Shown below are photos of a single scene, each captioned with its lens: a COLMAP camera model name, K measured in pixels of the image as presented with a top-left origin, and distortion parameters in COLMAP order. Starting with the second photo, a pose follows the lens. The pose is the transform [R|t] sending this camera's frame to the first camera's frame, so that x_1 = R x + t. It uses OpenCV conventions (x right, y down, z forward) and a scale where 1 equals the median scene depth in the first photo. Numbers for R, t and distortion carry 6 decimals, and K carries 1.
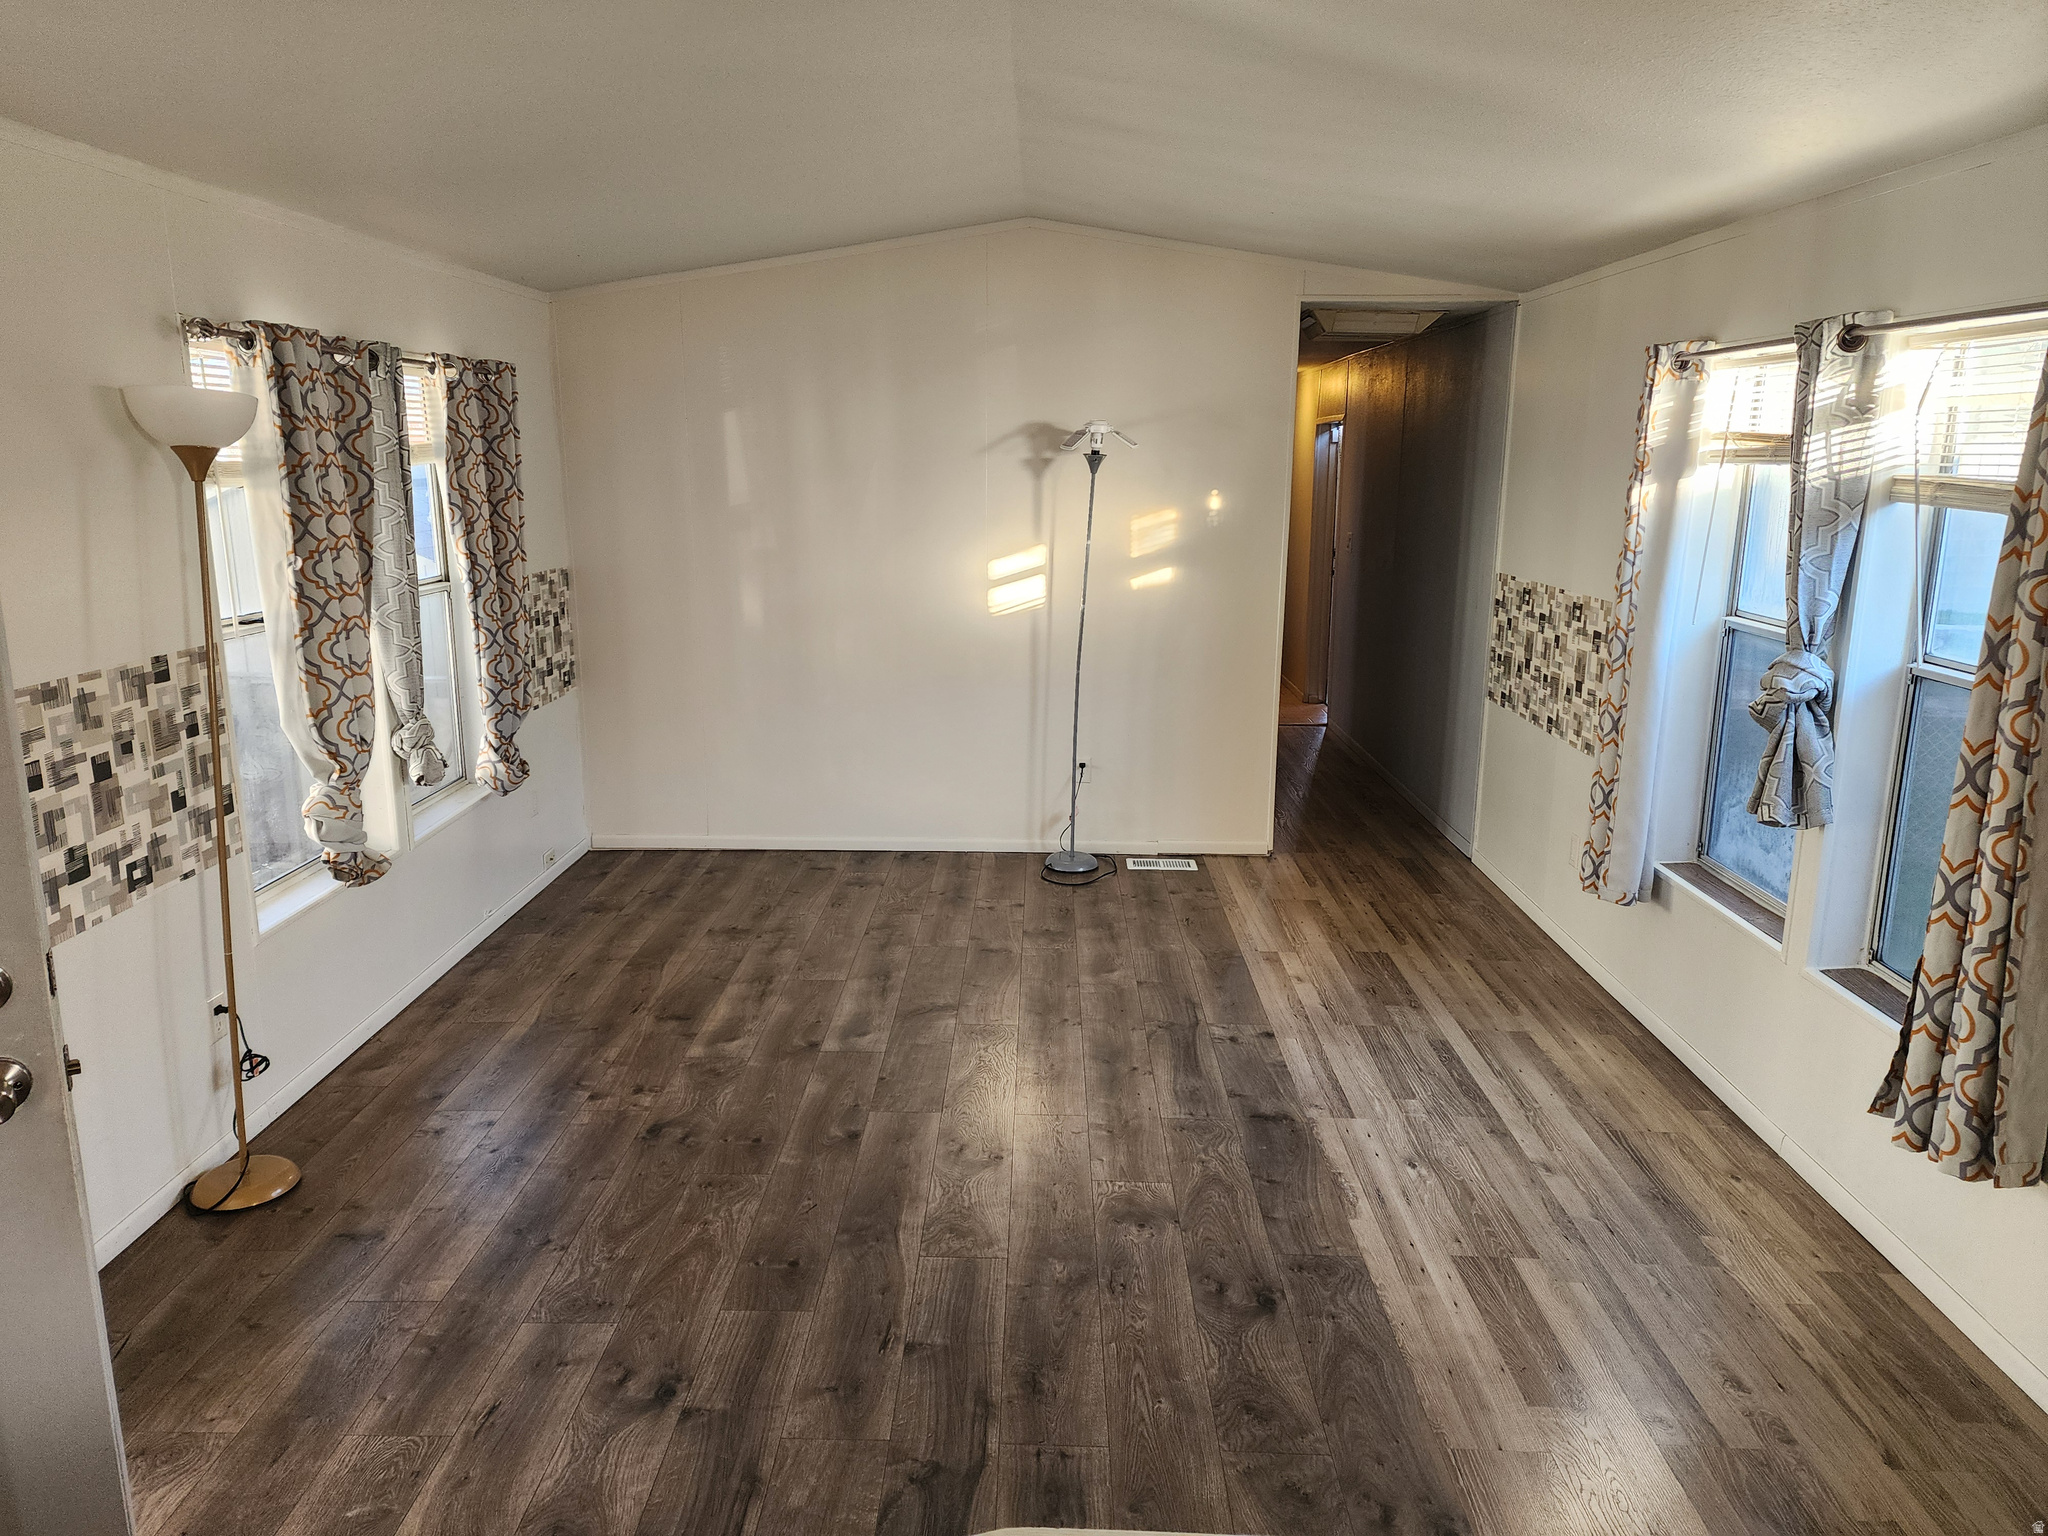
lens RADIAL K [[1362.4, 0, 984.6], [0, 1362.4, 762.6], [0, 0, 1]] dist [0.085074, -0.079451]
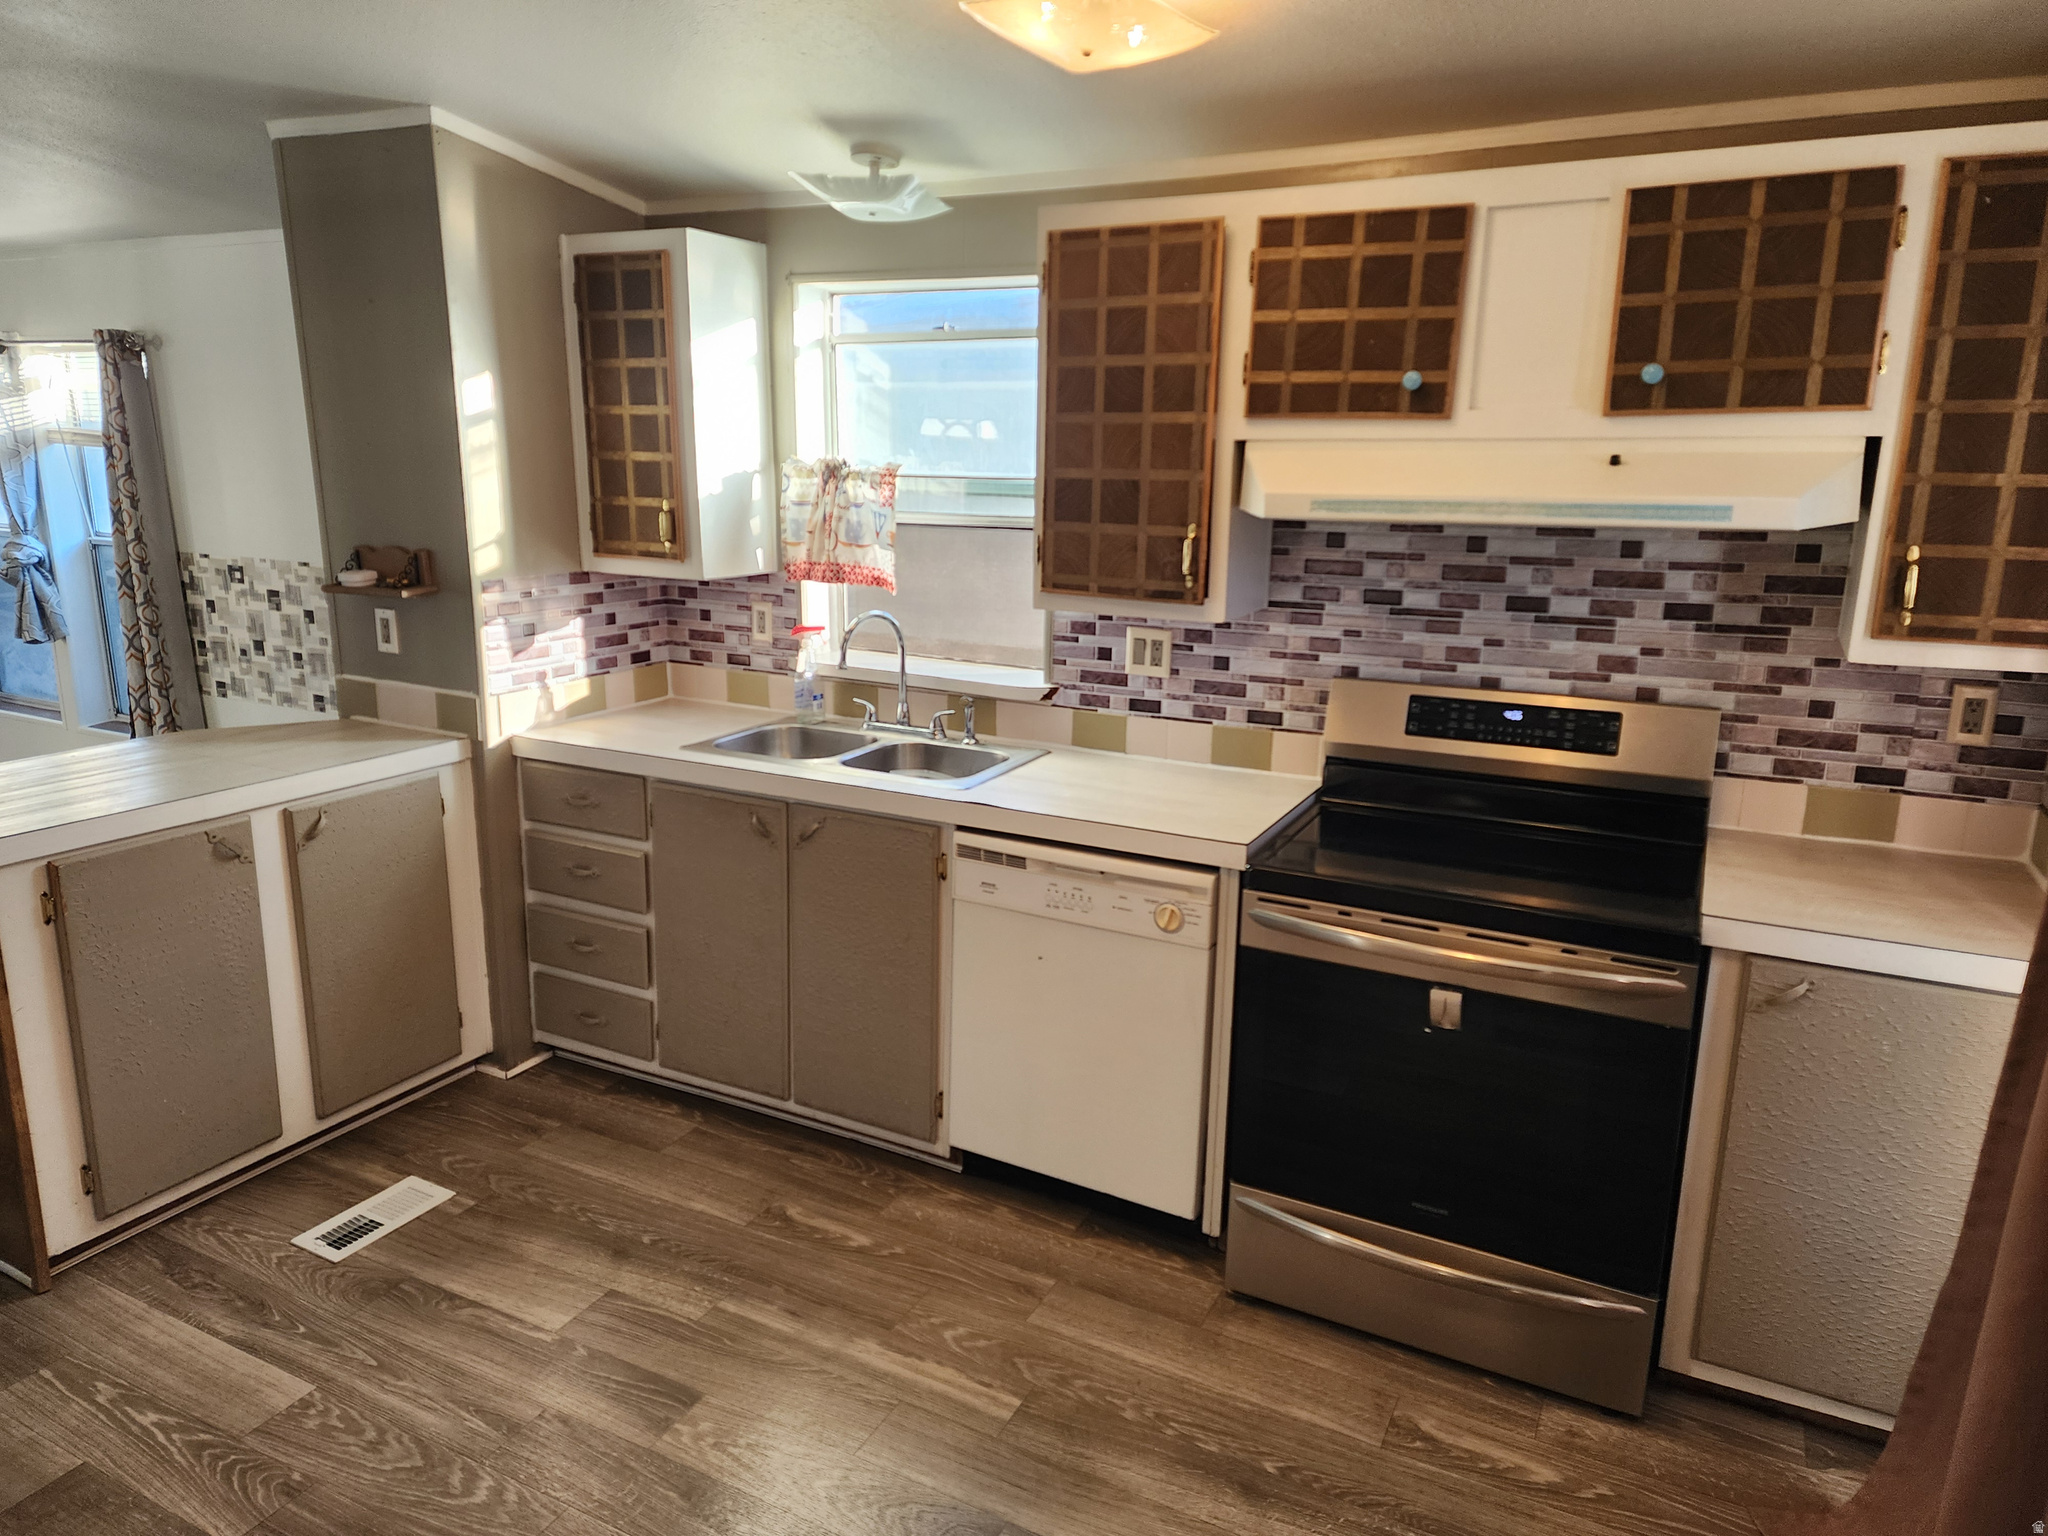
lens RADIAL K [[1348.8, 0, 997.8], [0, 1348.8, 749.6], [0, 0, 1]] dist [0.103780, -0.098188]
pose [[0.430436, -0.202638, 0.879581, -0.292293], [0.187060, 0.973345, 0.132698, 0.117942], [-0.883025, 0.107416, 0.456868, -0.530152]]
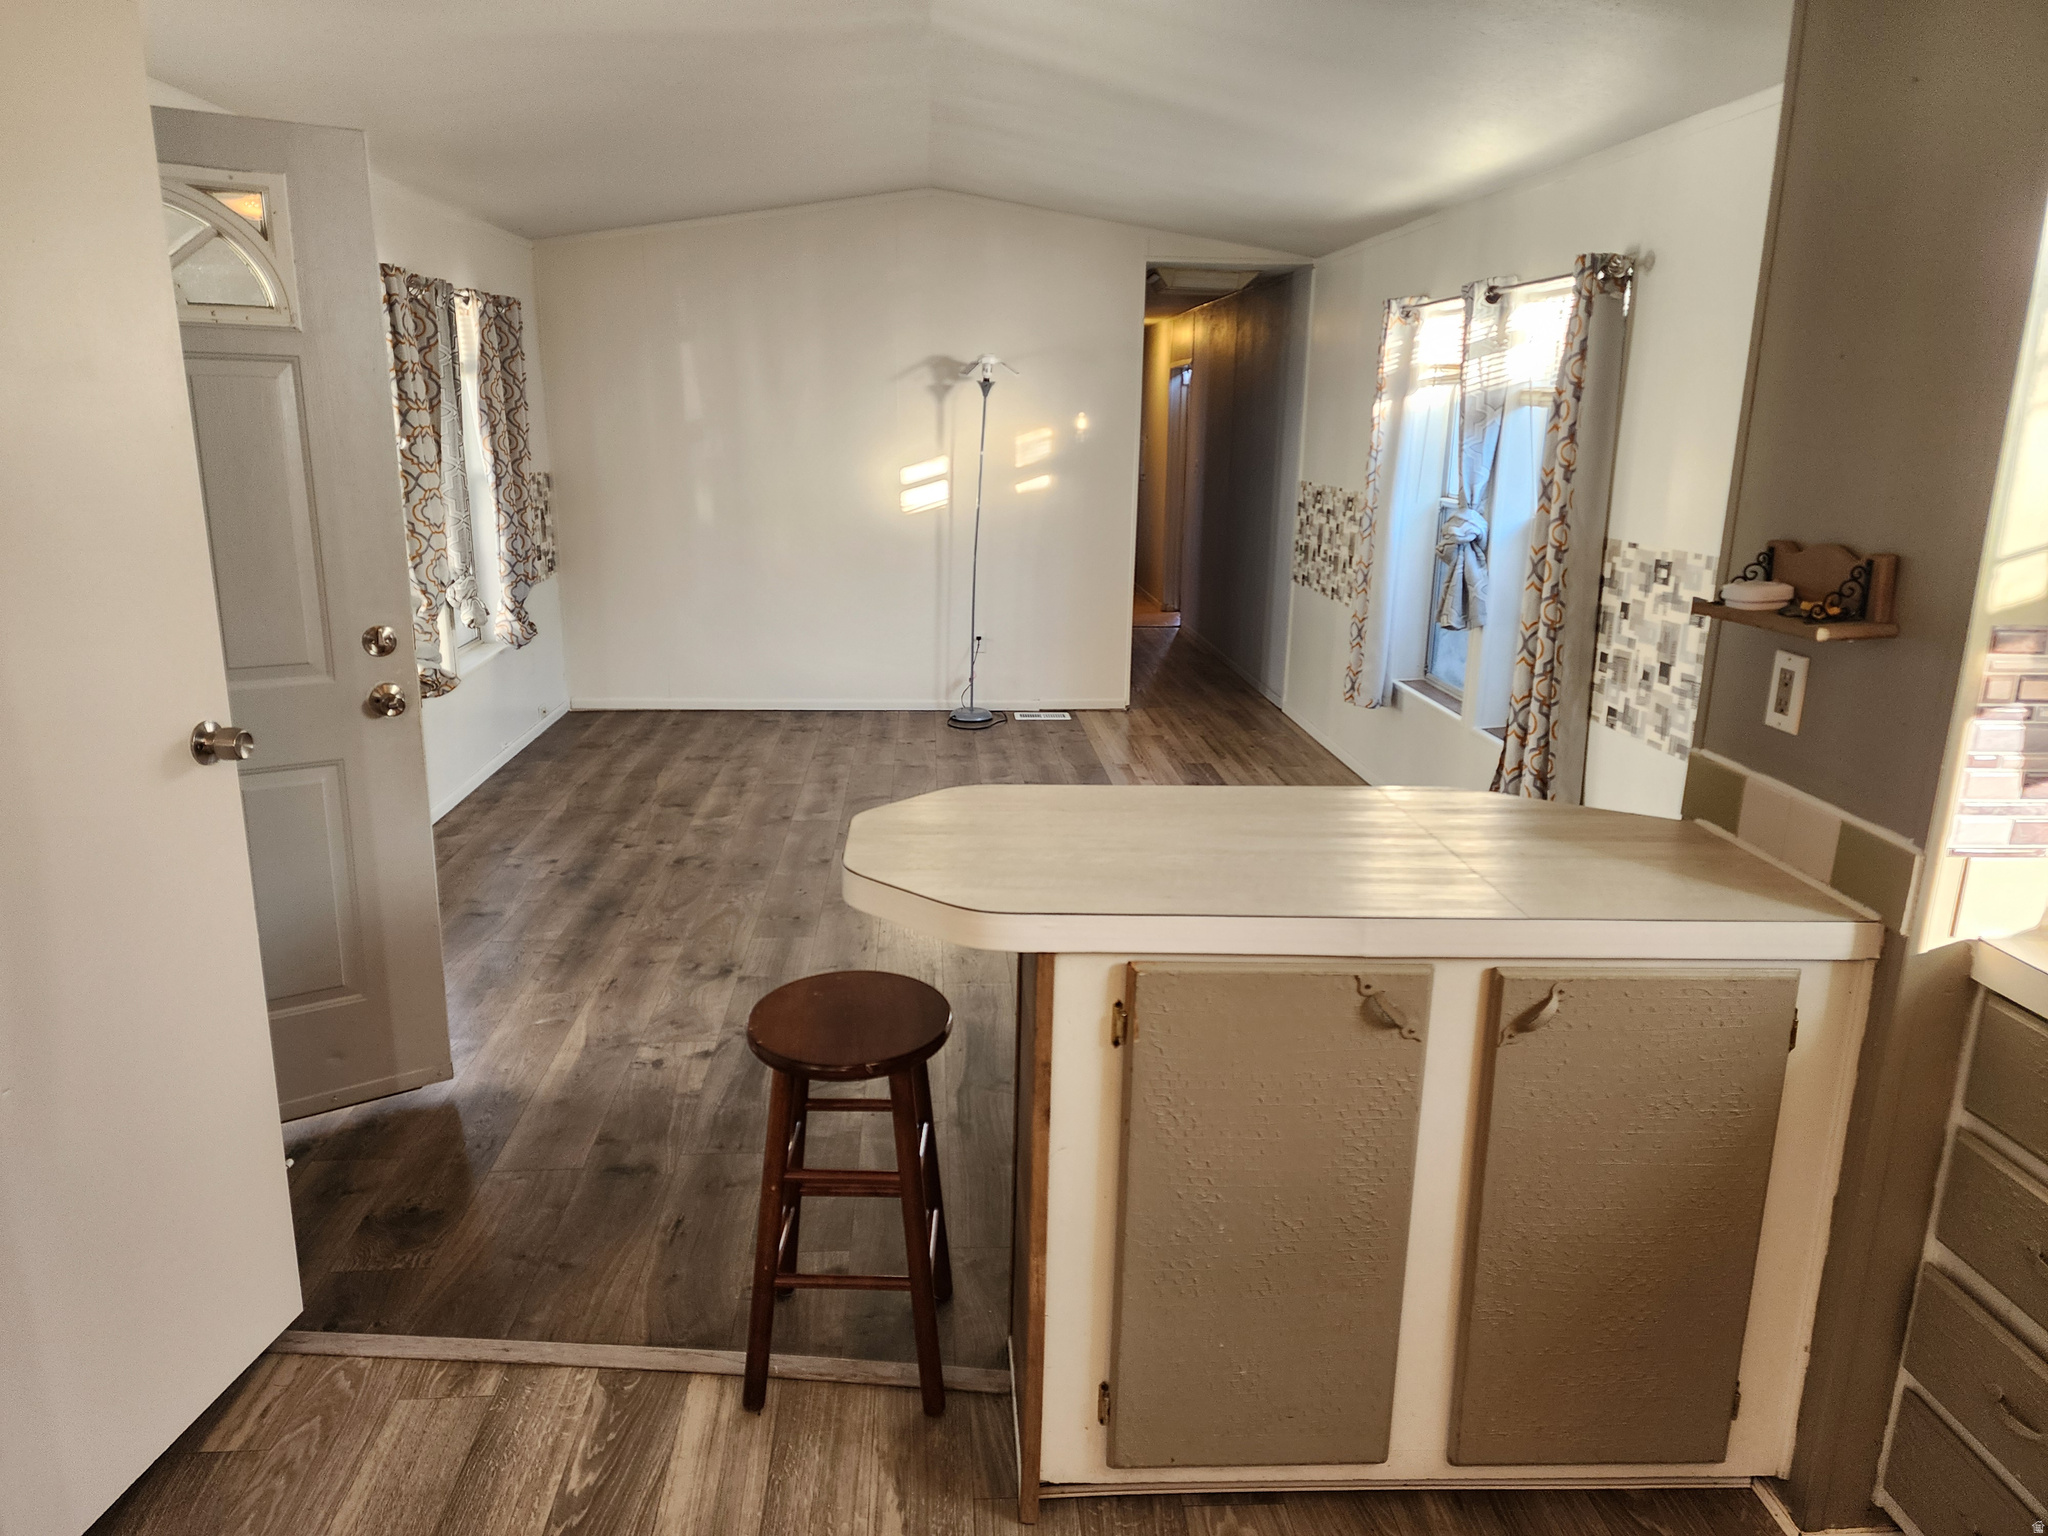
lens RADIAL K [[1348.8, 0, 997.8], [0, 1348.8, 749.6], [0, 0, 1]] dist [0.103780, -0.098188]
pose [[0.995401, -0.014809, 0.094645, -0.037081], [0.012508, 0.999613, 0.024859, 0.095121], [-0.094977, -0.023561, 0.995201, -0.292311]]
